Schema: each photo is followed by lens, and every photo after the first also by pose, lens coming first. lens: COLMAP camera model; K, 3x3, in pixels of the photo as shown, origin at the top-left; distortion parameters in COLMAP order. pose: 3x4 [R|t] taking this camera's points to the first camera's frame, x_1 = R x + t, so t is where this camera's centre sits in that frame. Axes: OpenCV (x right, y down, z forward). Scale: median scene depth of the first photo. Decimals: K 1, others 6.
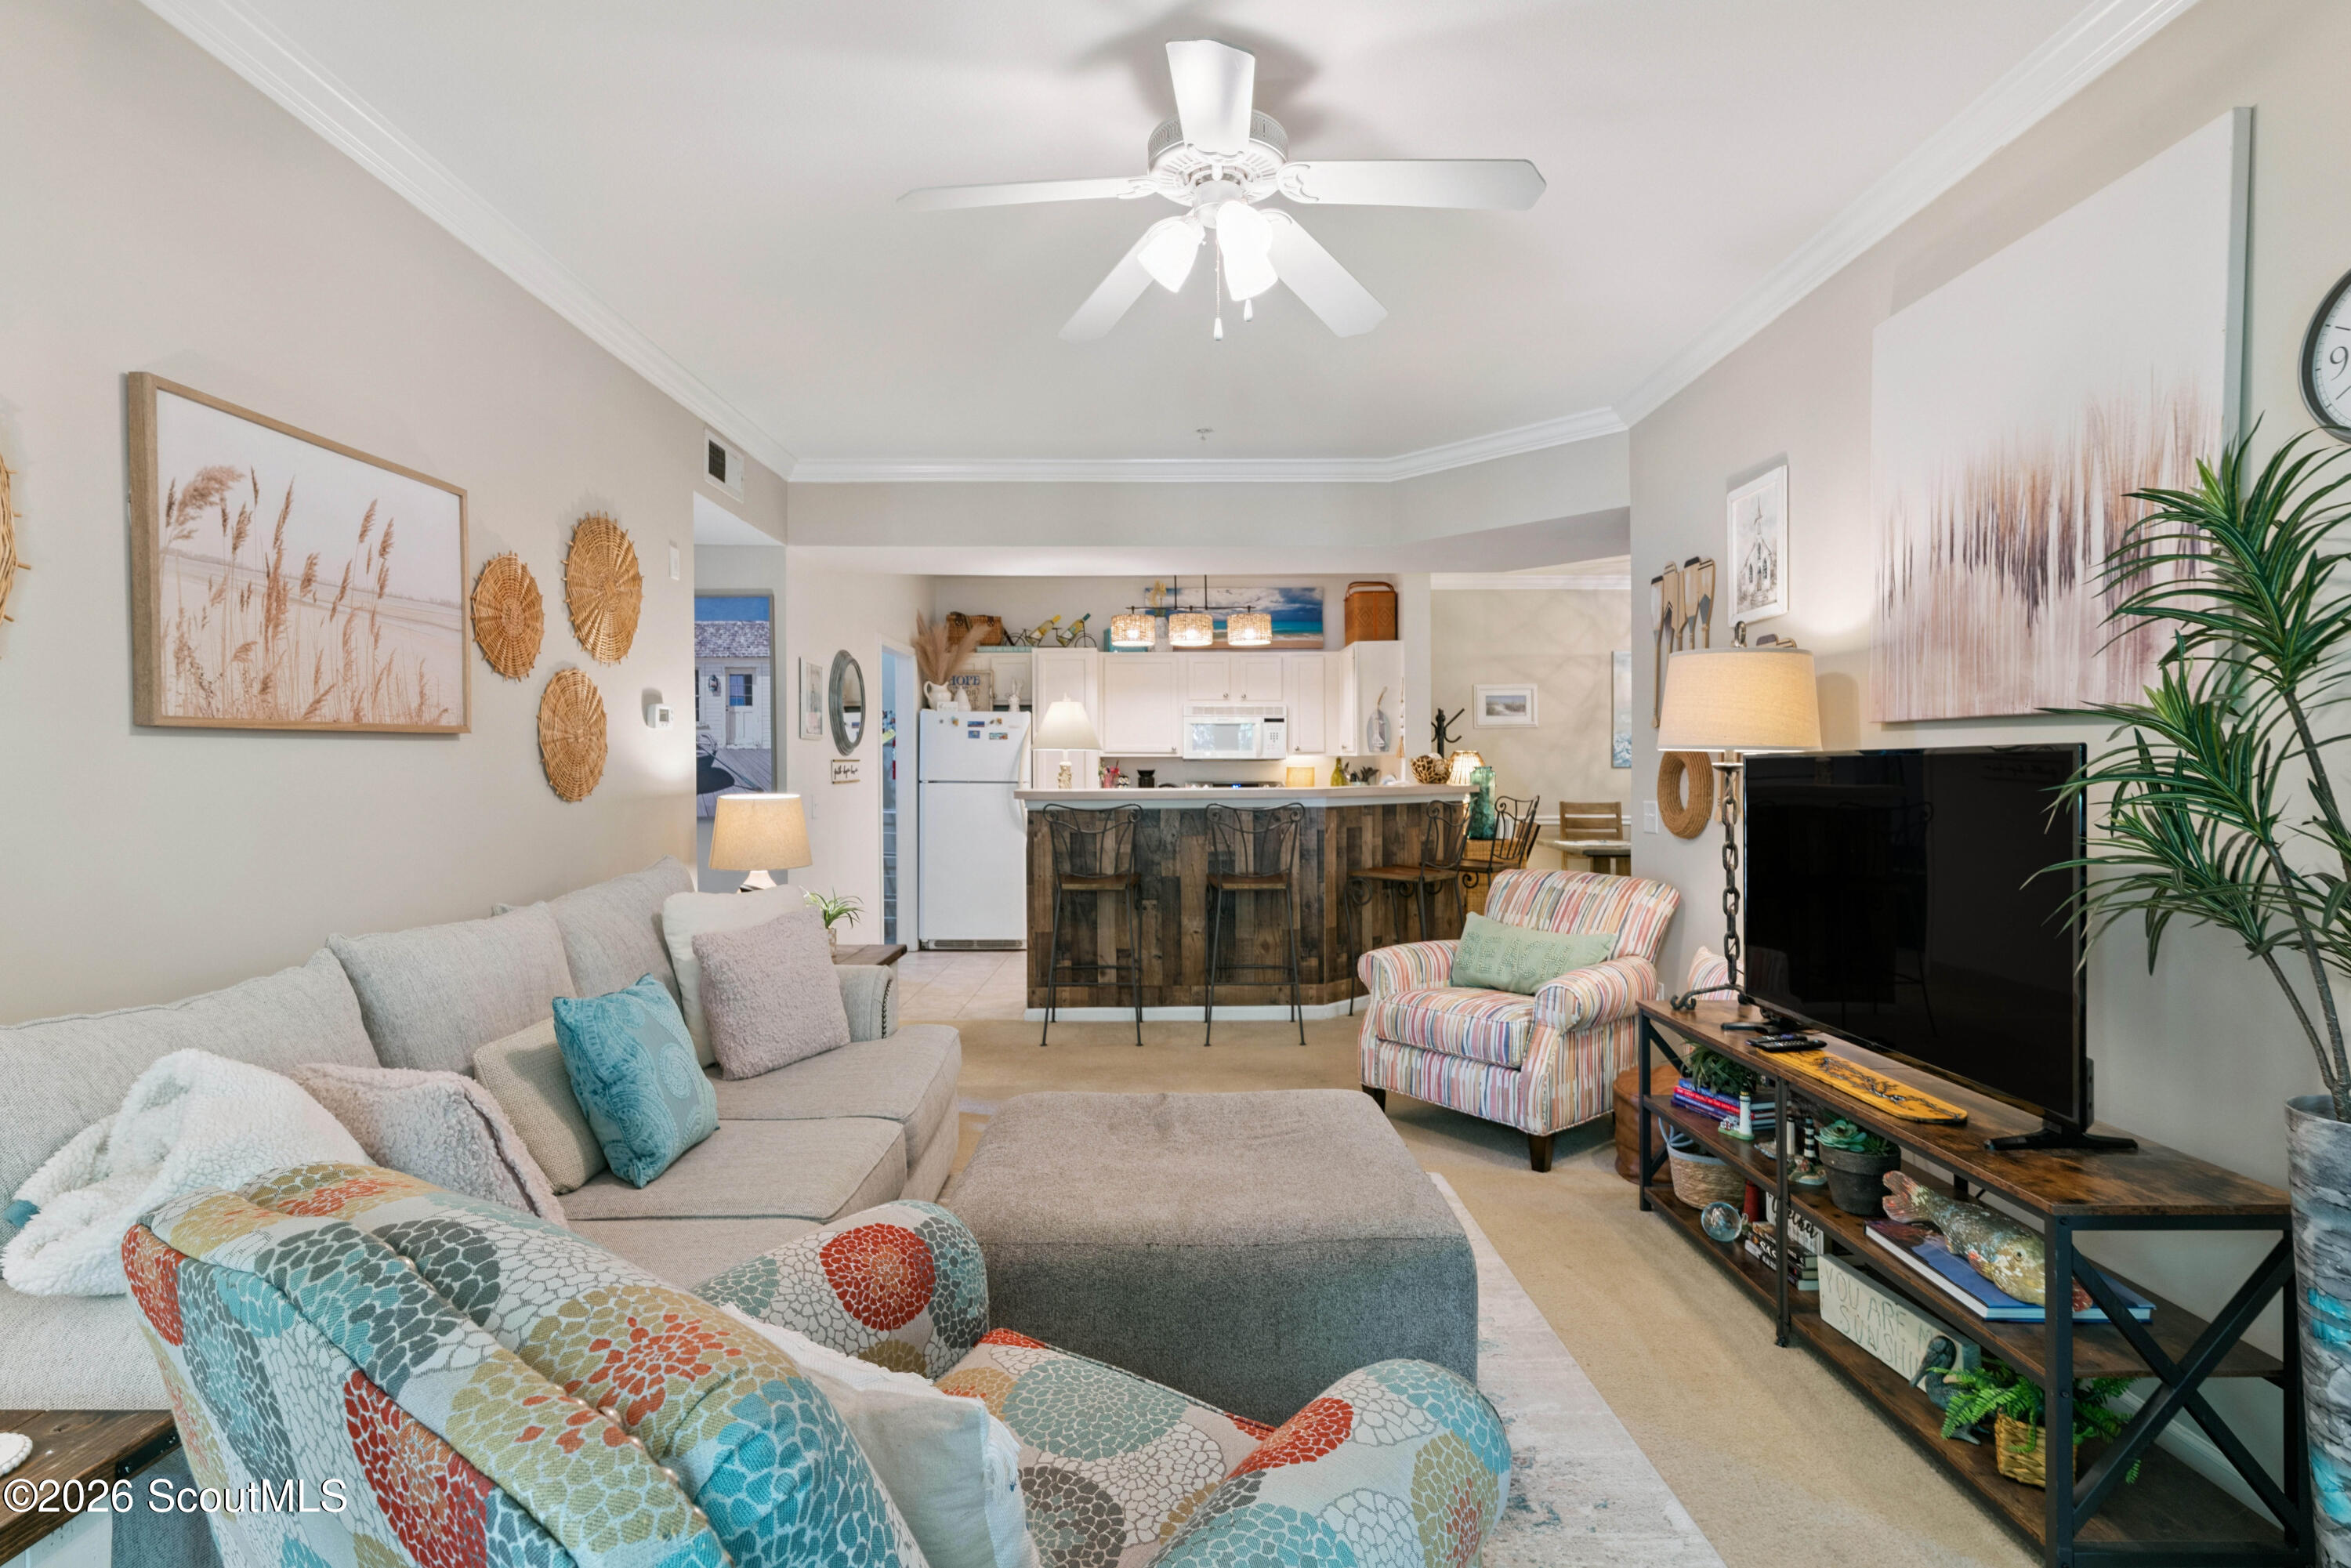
lens RADIAL K [[1163.6, 0, 1190.5], [0, 1163.6, 779.2], [0, 0, 1]] dist [-0.001667, -0.000452]
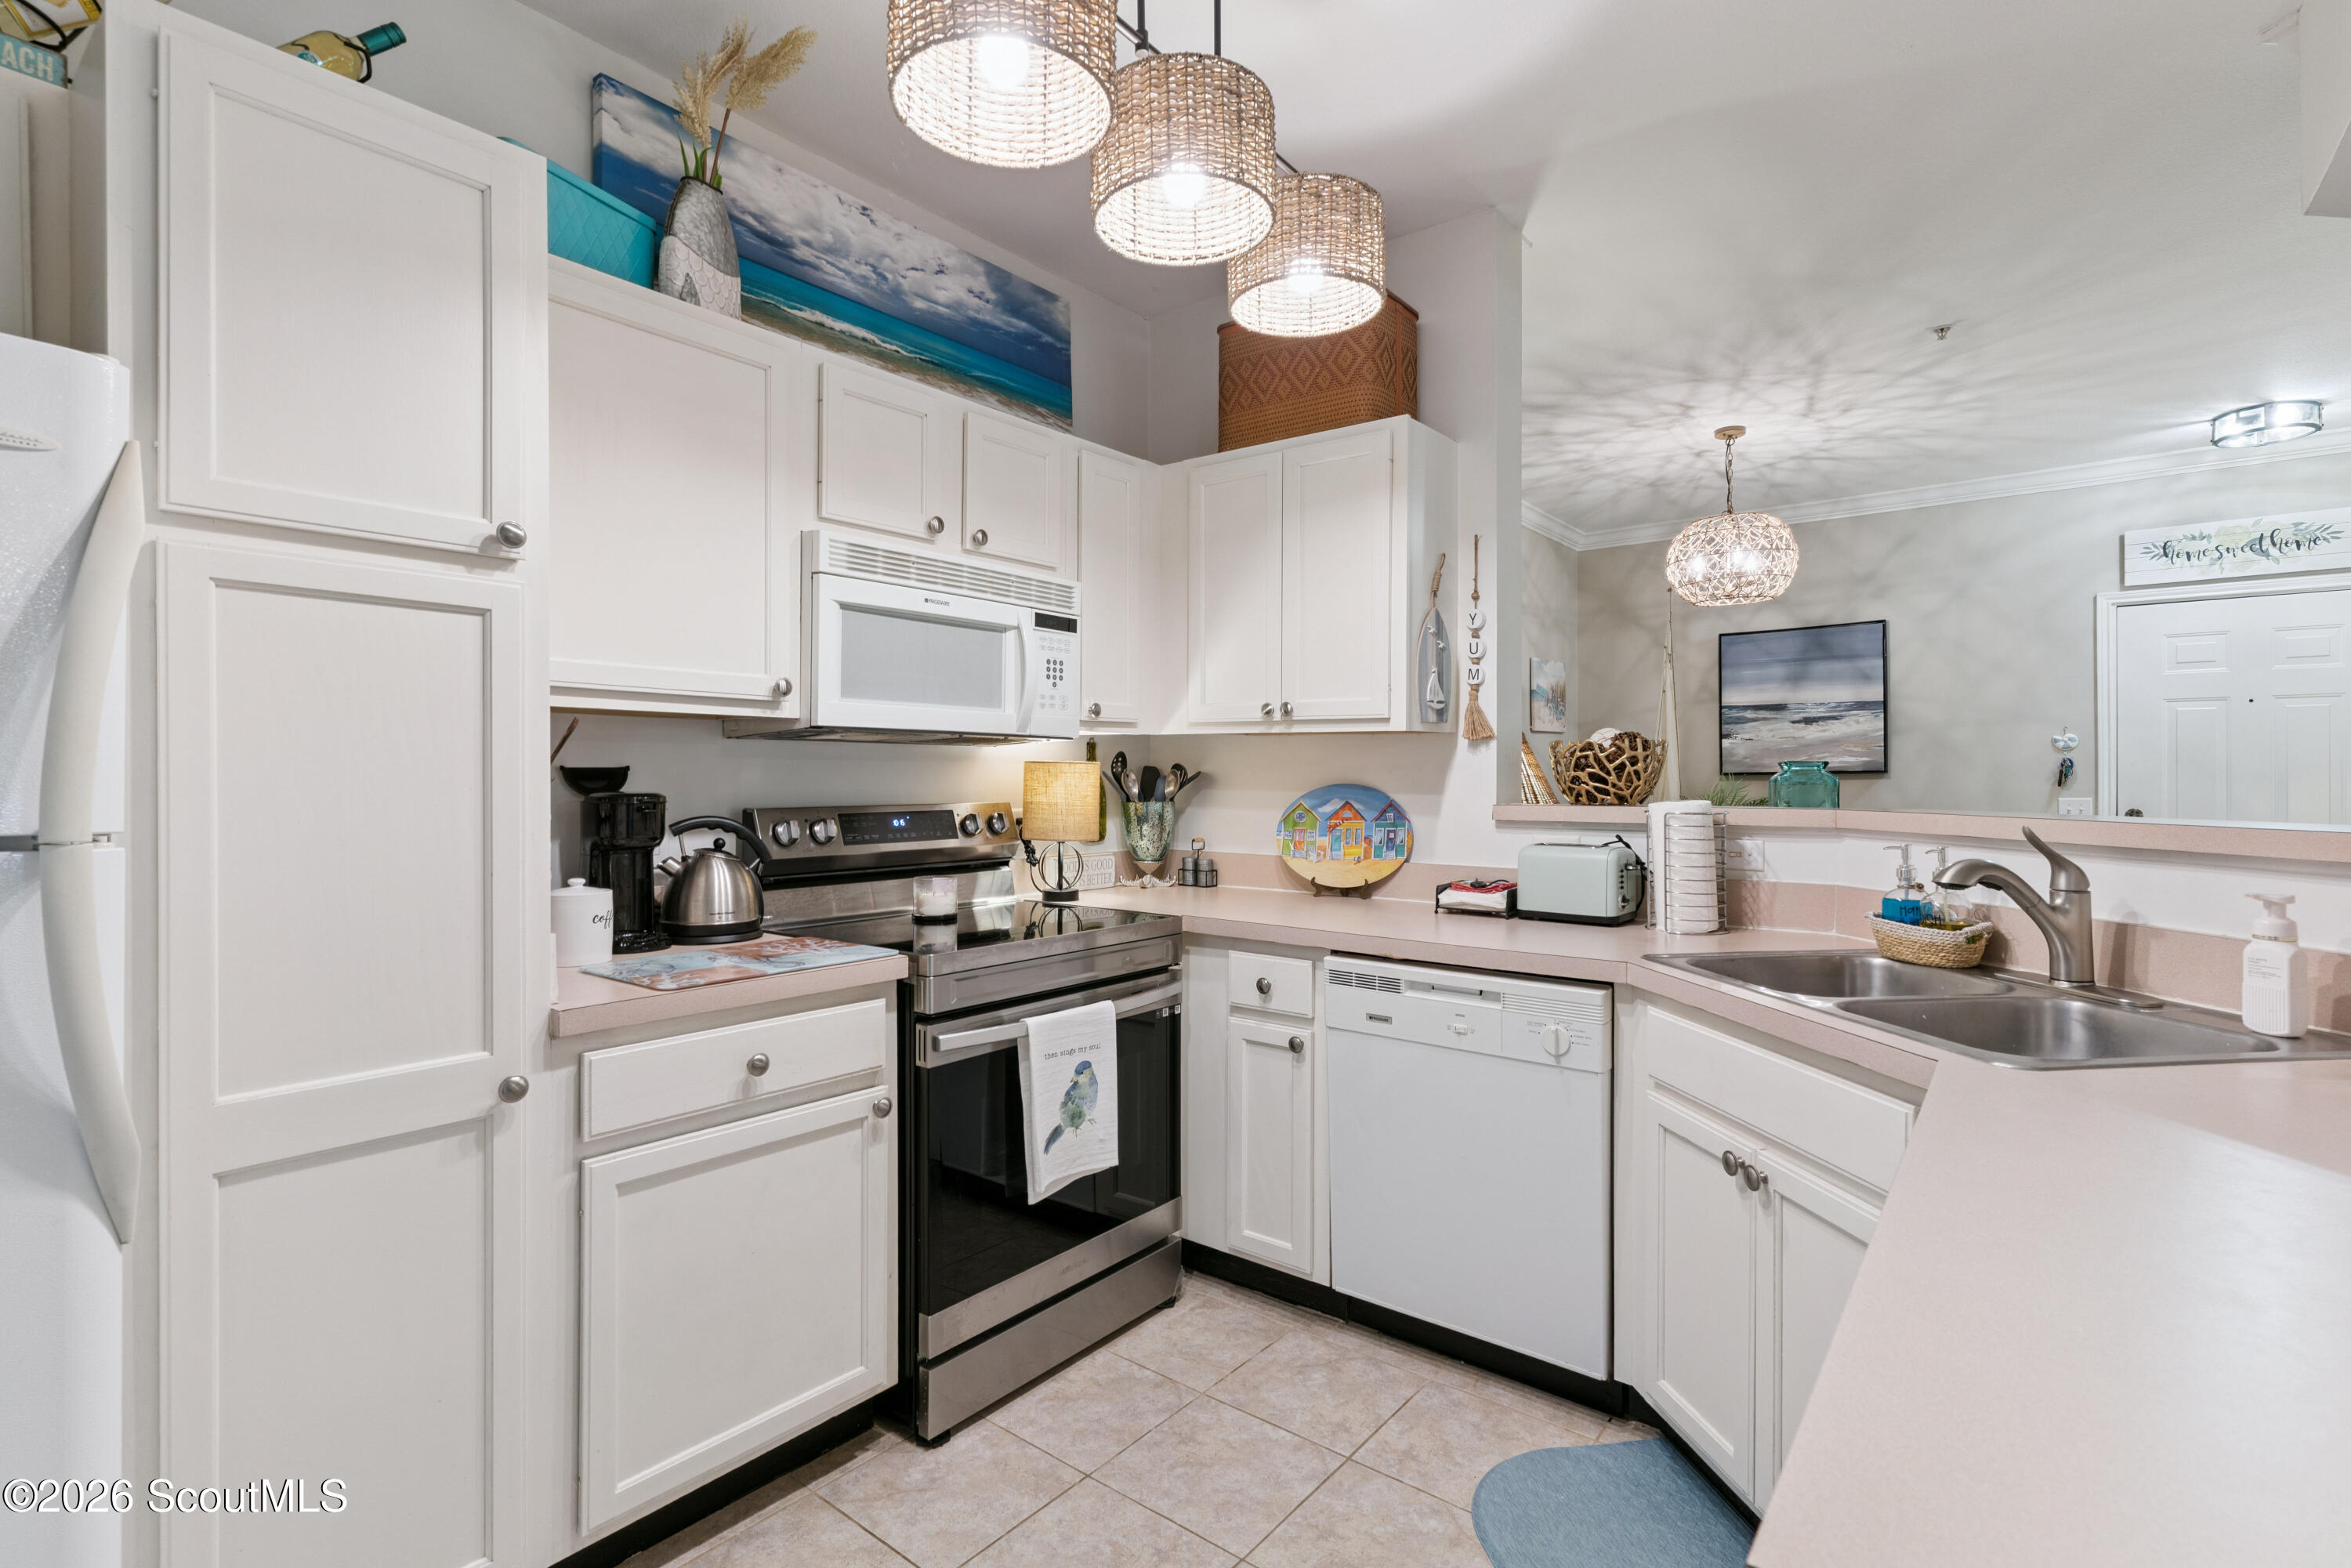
lens RADIAL K [[1109.5, 0, 1184.0], [0, 1109.5, 781.2], [0, 0, 1]] dist [0.001527, 0.000169]
pose [[0.627930, 0.000272, 0.778270, -0.149904], [0.004395, 0.999983, -0.003895, -0.002877], [-0.778258, 0.005866, 0.627918, 0.736193]]
